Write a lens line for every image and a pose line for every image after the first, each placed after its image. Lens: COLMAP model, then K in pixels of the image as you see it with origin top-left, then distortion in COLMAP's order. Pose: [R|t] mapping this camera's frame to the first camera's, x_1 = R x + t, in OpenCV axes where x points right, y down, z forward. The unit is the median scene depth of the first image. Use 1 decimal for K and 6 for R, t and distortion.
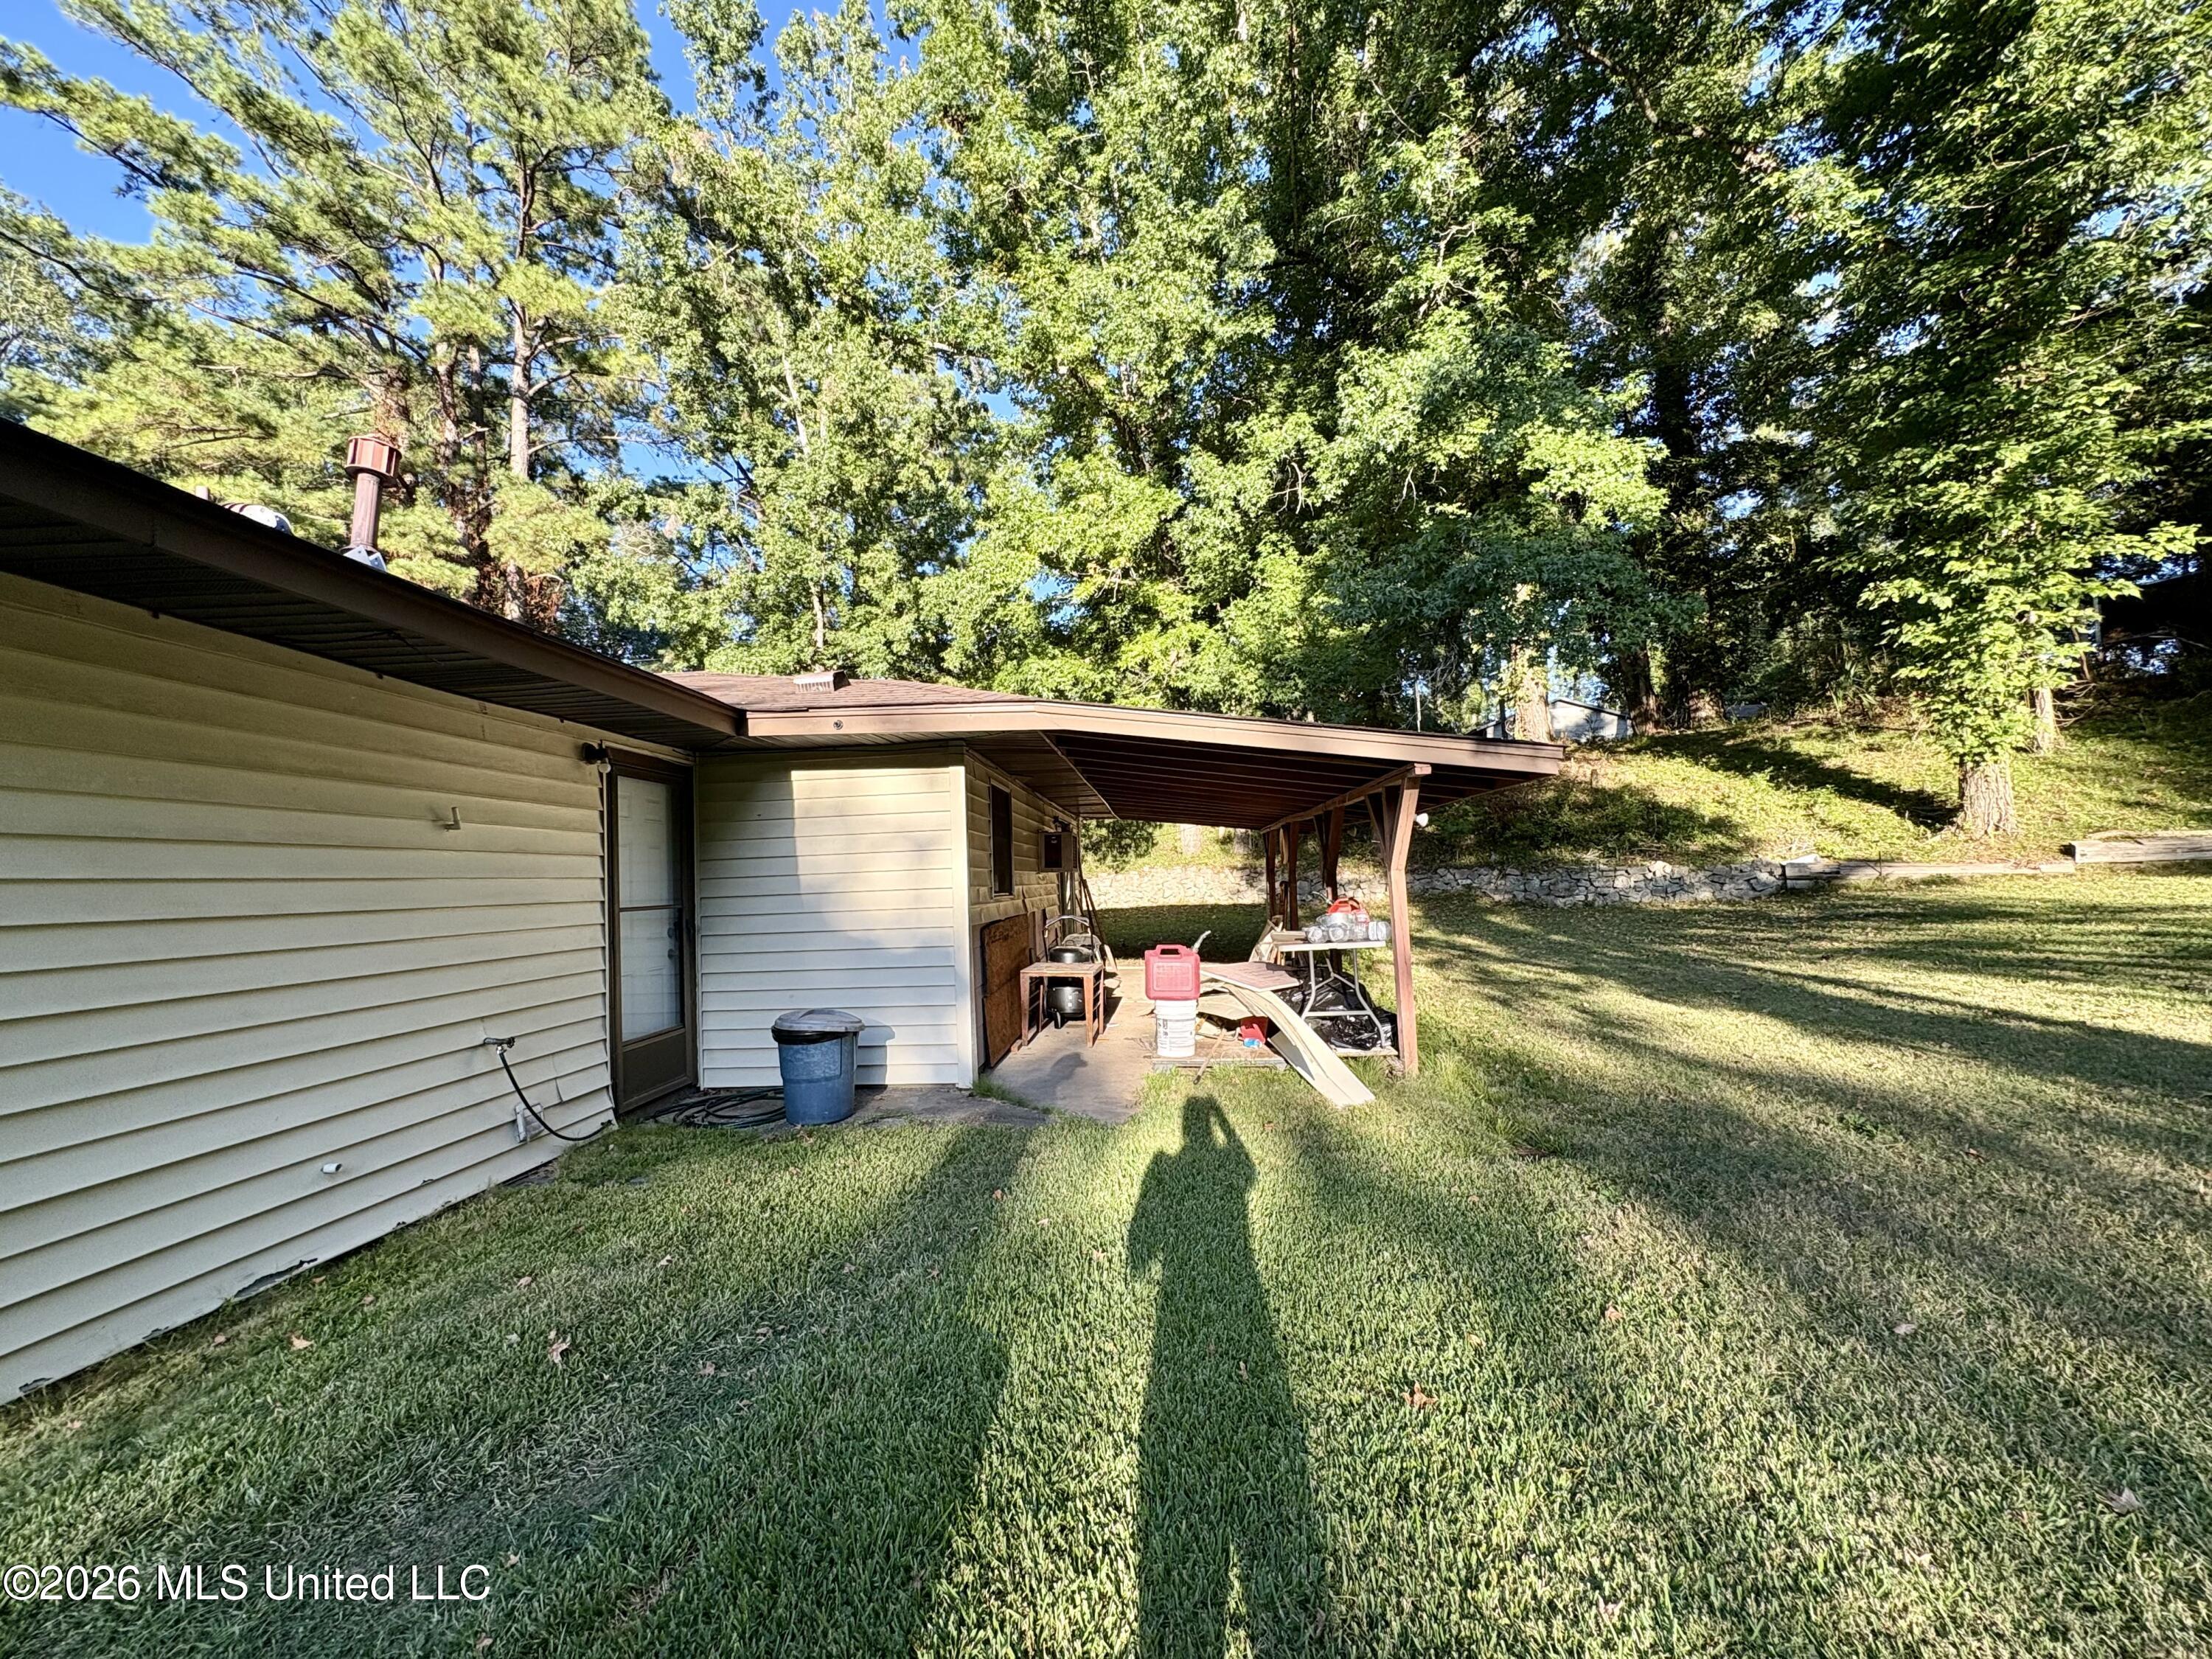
lens RADIAL K [[881.3, 0, 1105.4], [0, 881.3, 834.2], [0, 0, 1]] dist [-0.000799, 0.000861]
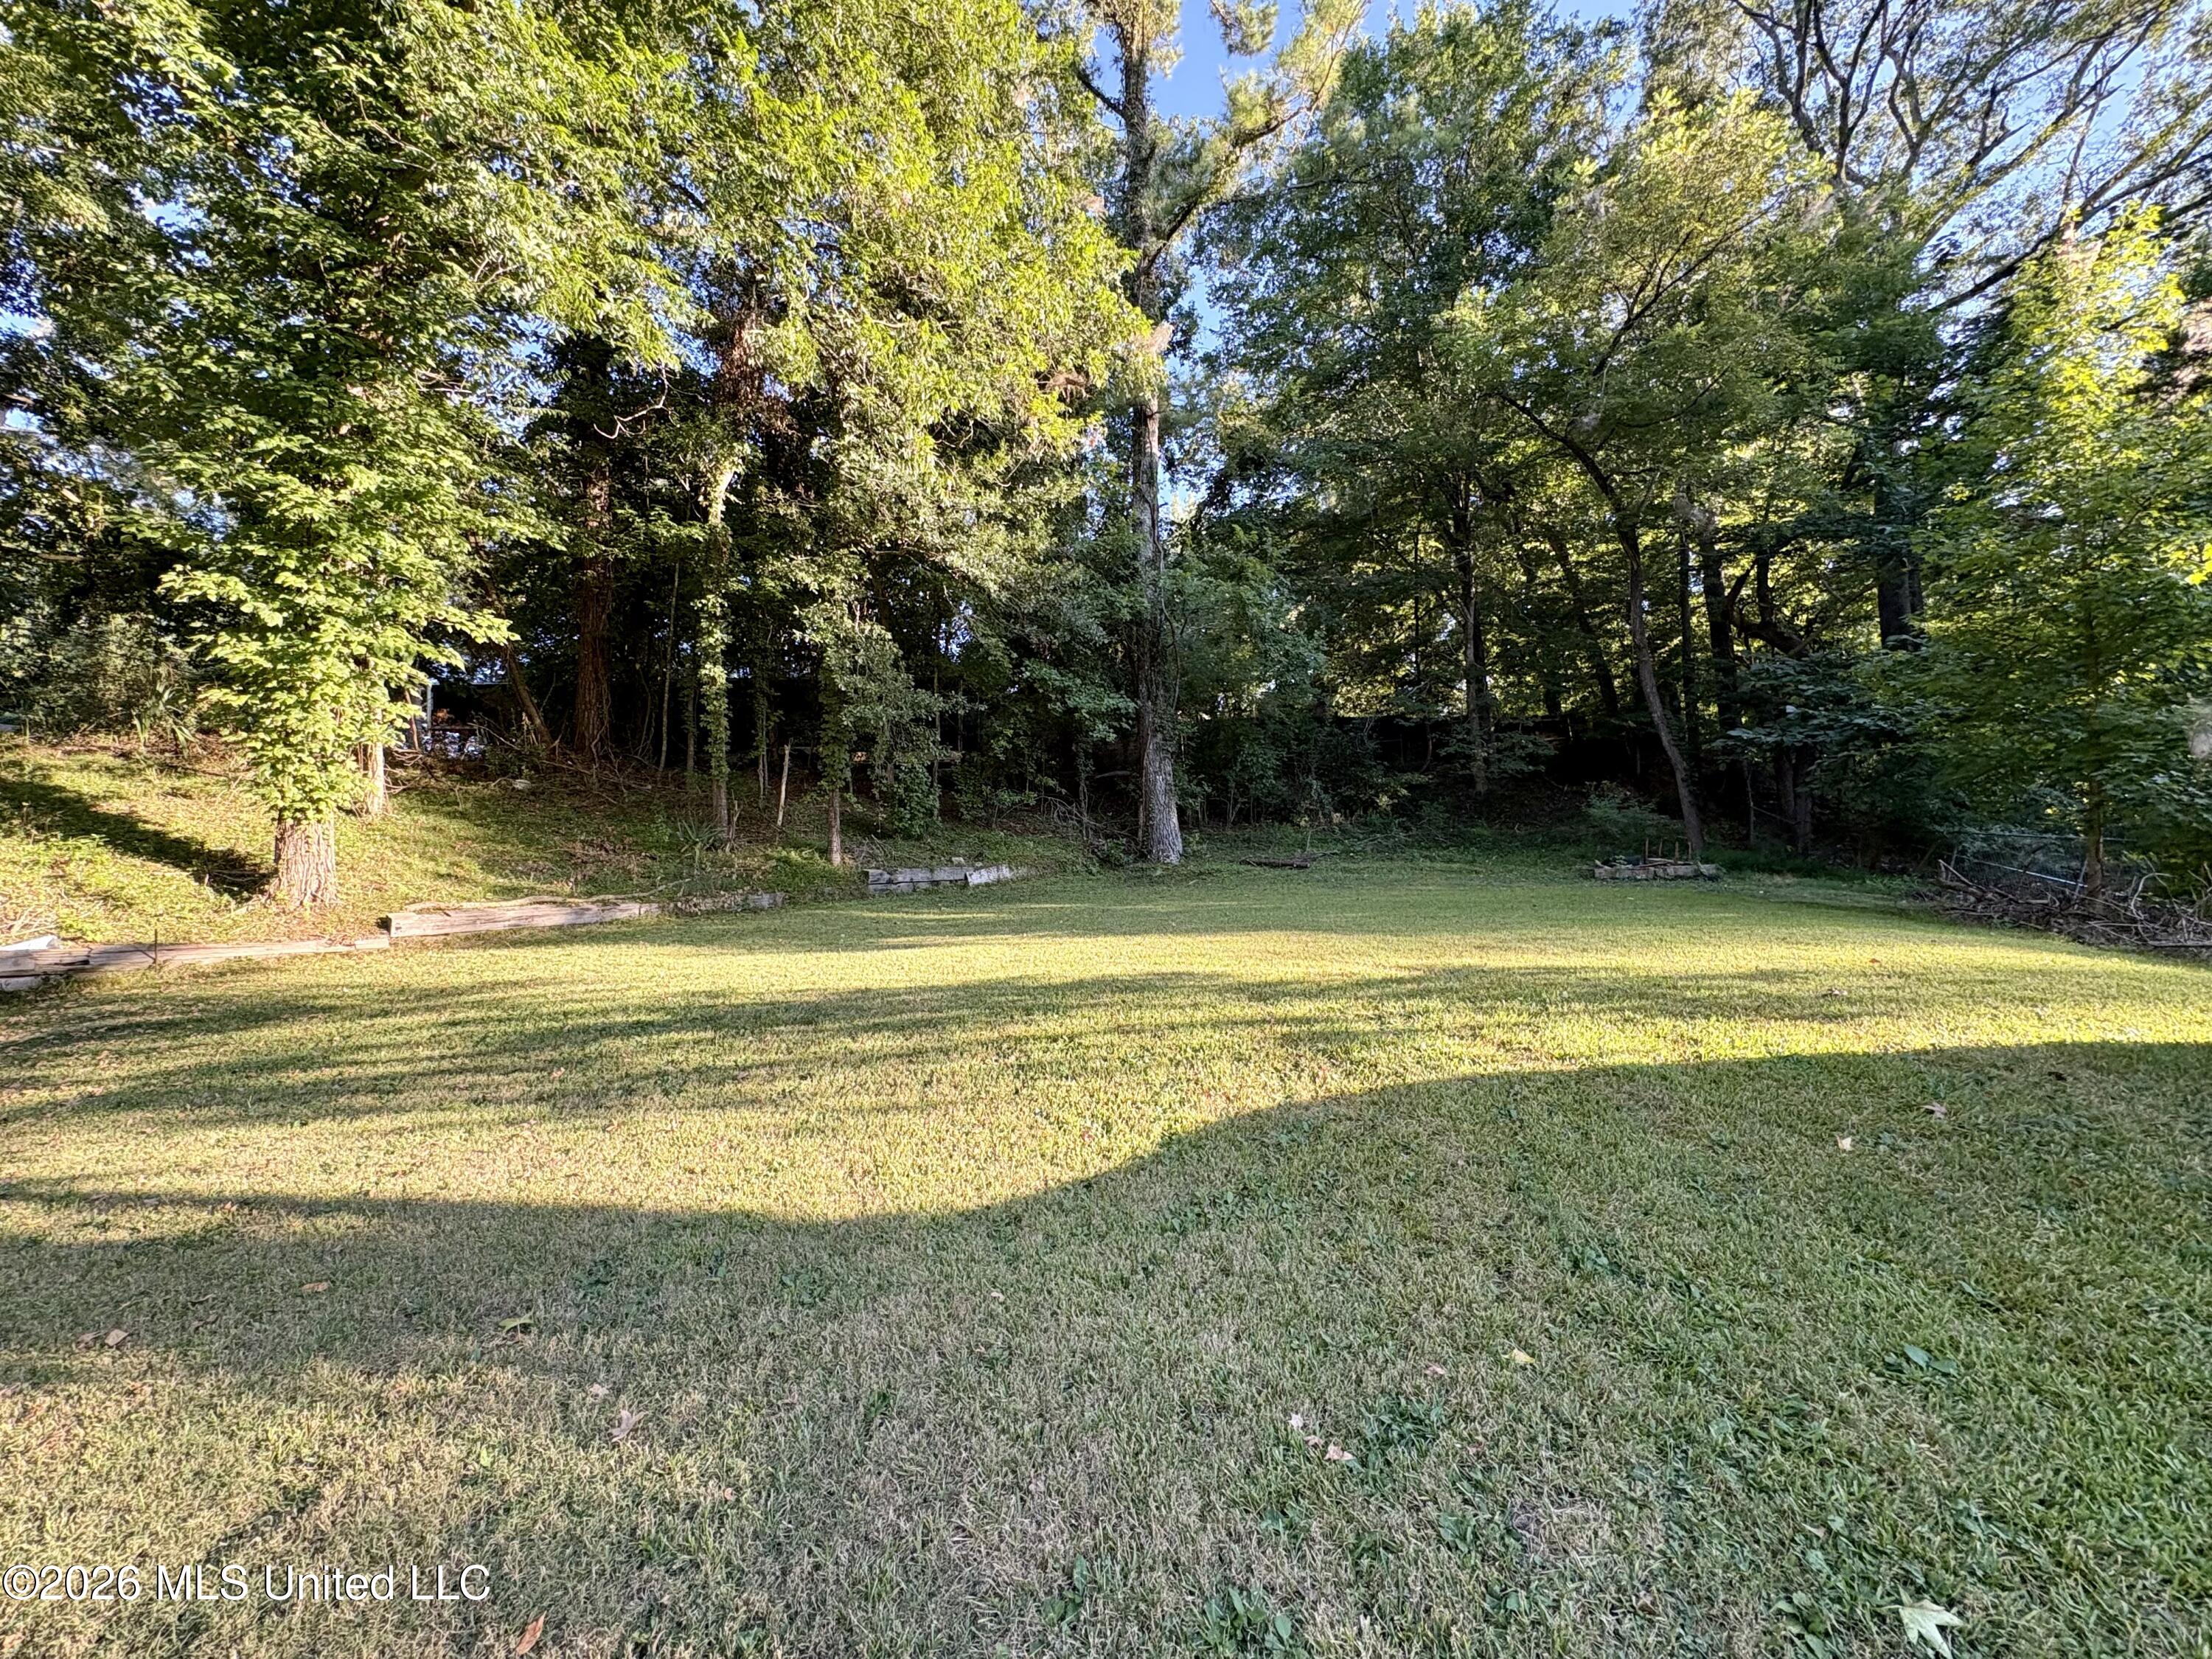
lens RADIAL K [[881.3, 0, 1105.4], [0, 881.3, 834.2], [0, 0, 1]] dist [-0.000799, 0.000861]
pose [[0.066050, 0.083797, 0.994291, 0.206707], [-0.004946, 0.996483, -0.083653, -0.001375], [-0.997804, 0.000608, 0.066232, 0.177514]]
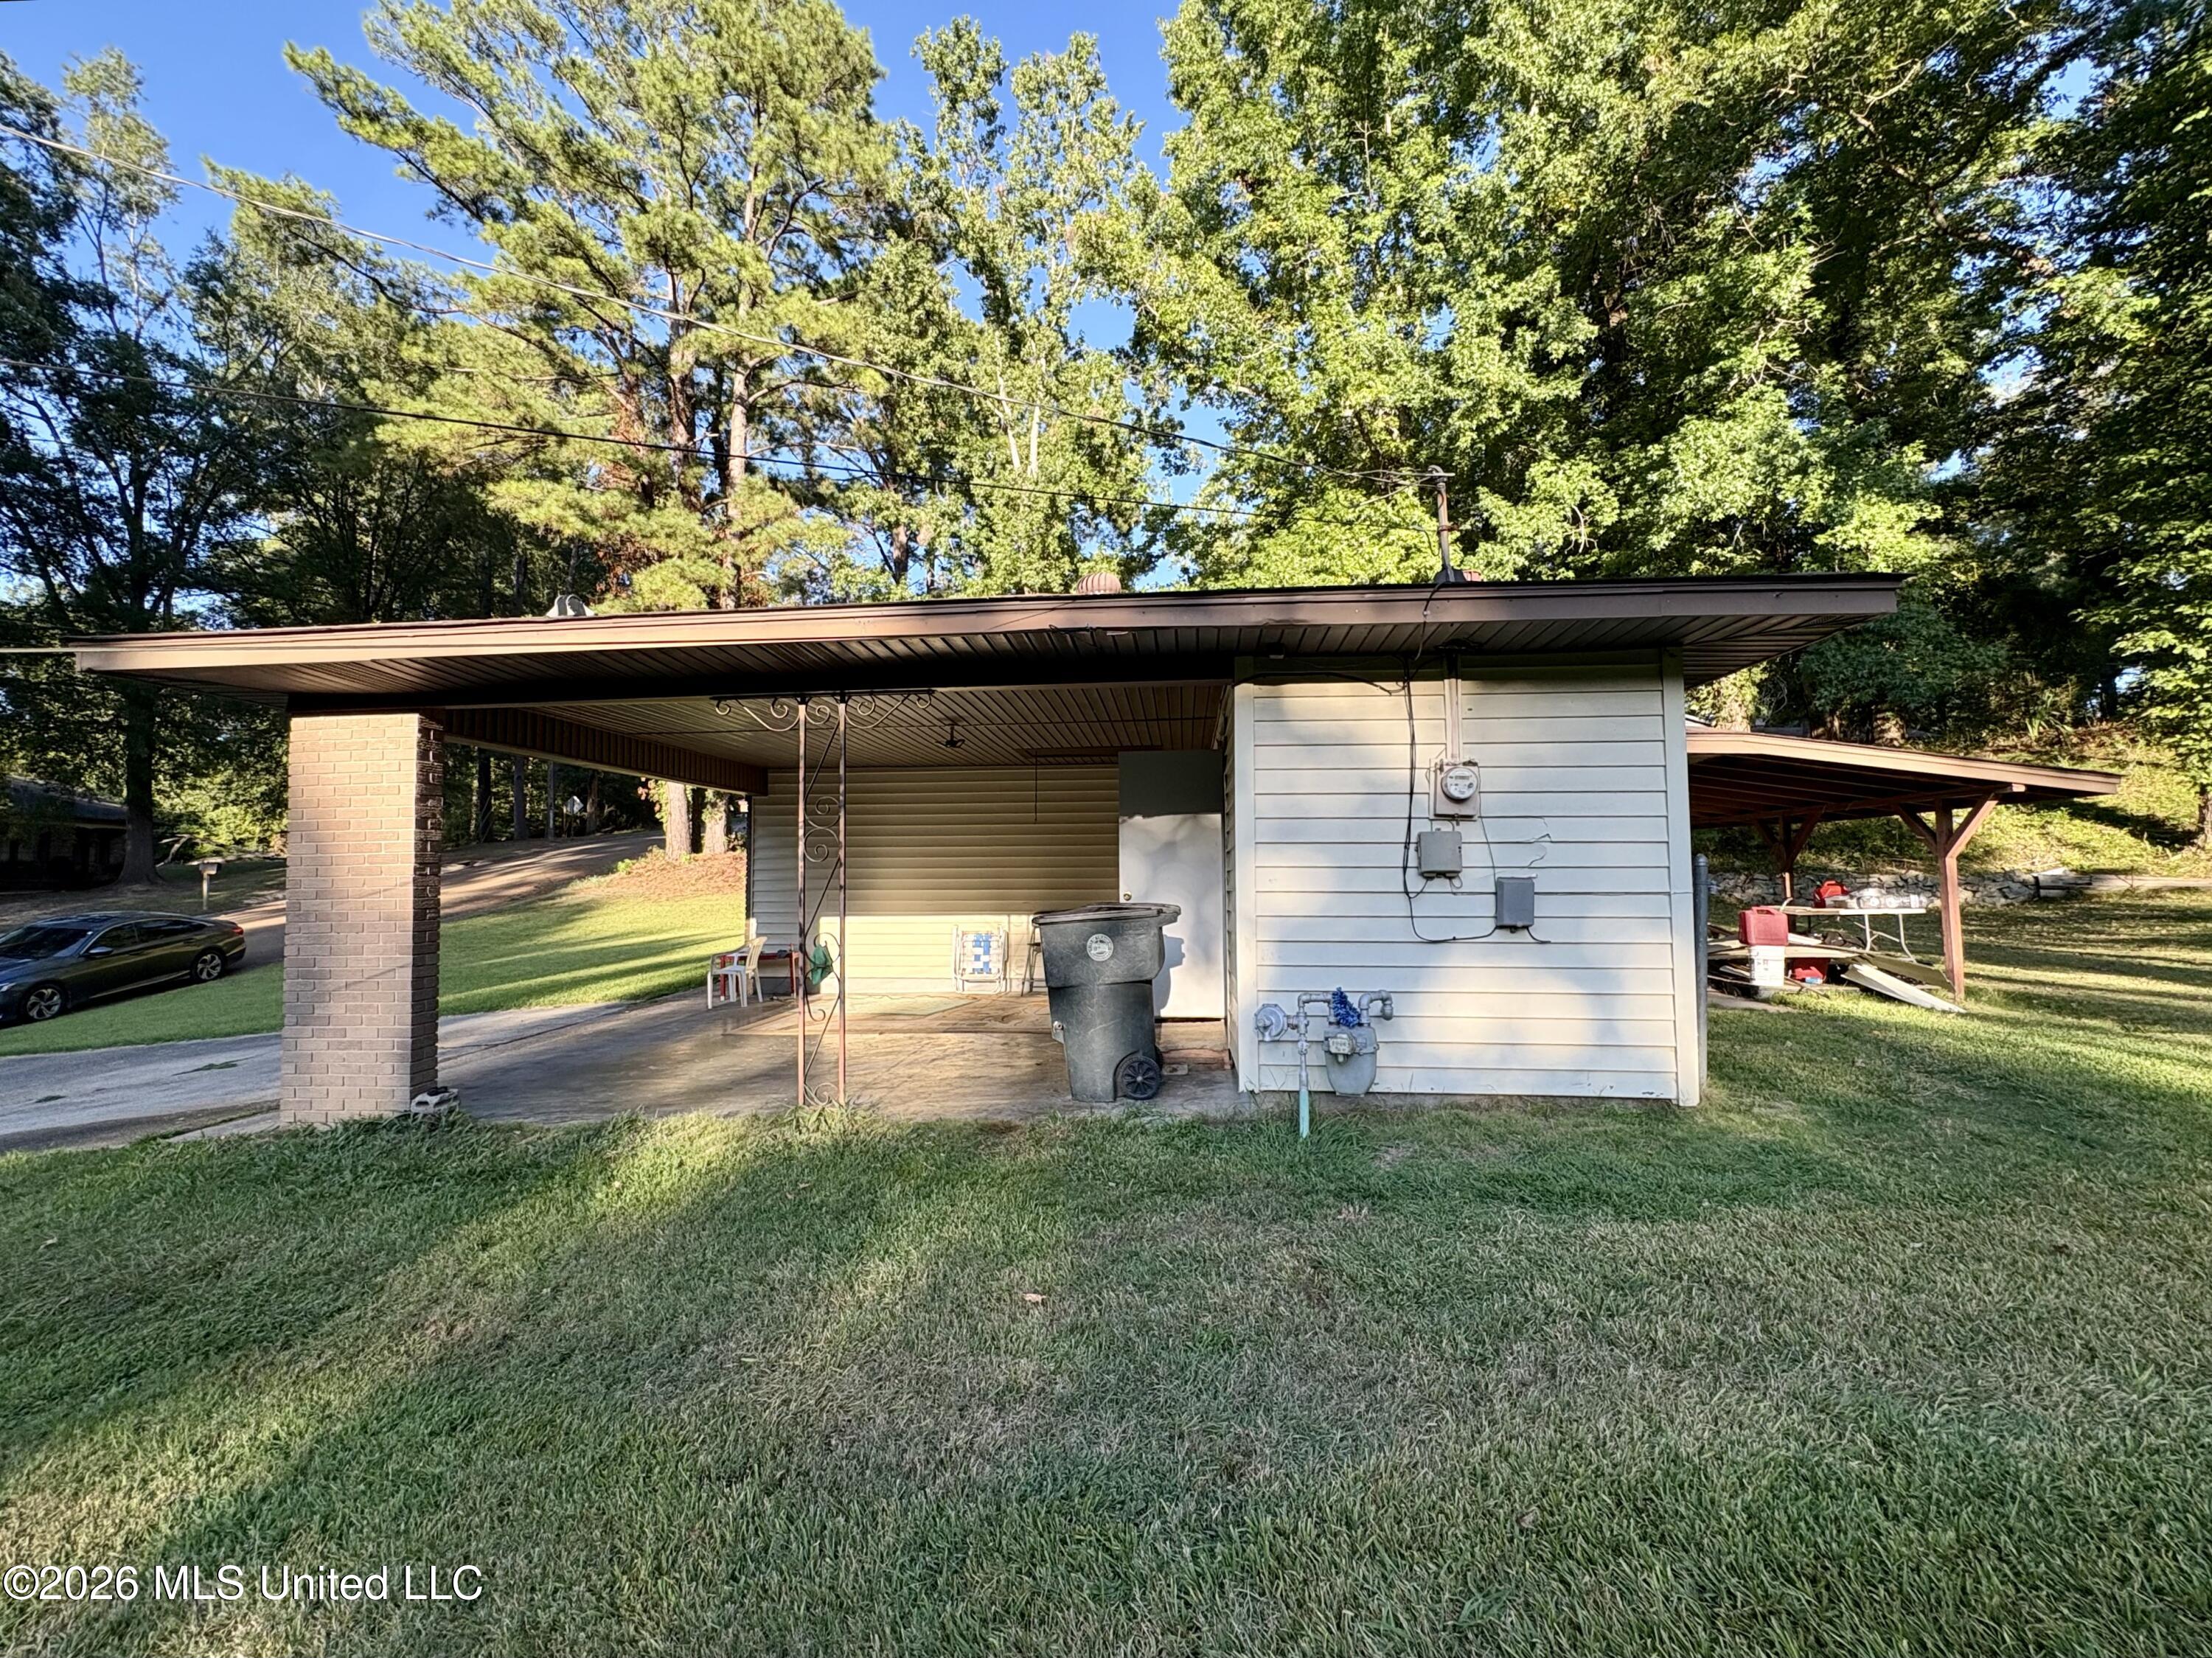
lens RADIAL K [[914.5, 0, 1112.9], [0, 914.5, 833.8], [0, 0, 1]] dist [0.000617, -0.000264]
pose [[0.999434, 0.030940, -0.013234, -0.440079], [-0.030974, 0.999517, -0.002361, 0.020834], [0.013154, 0.002770, 0.999910, -0.215543]]
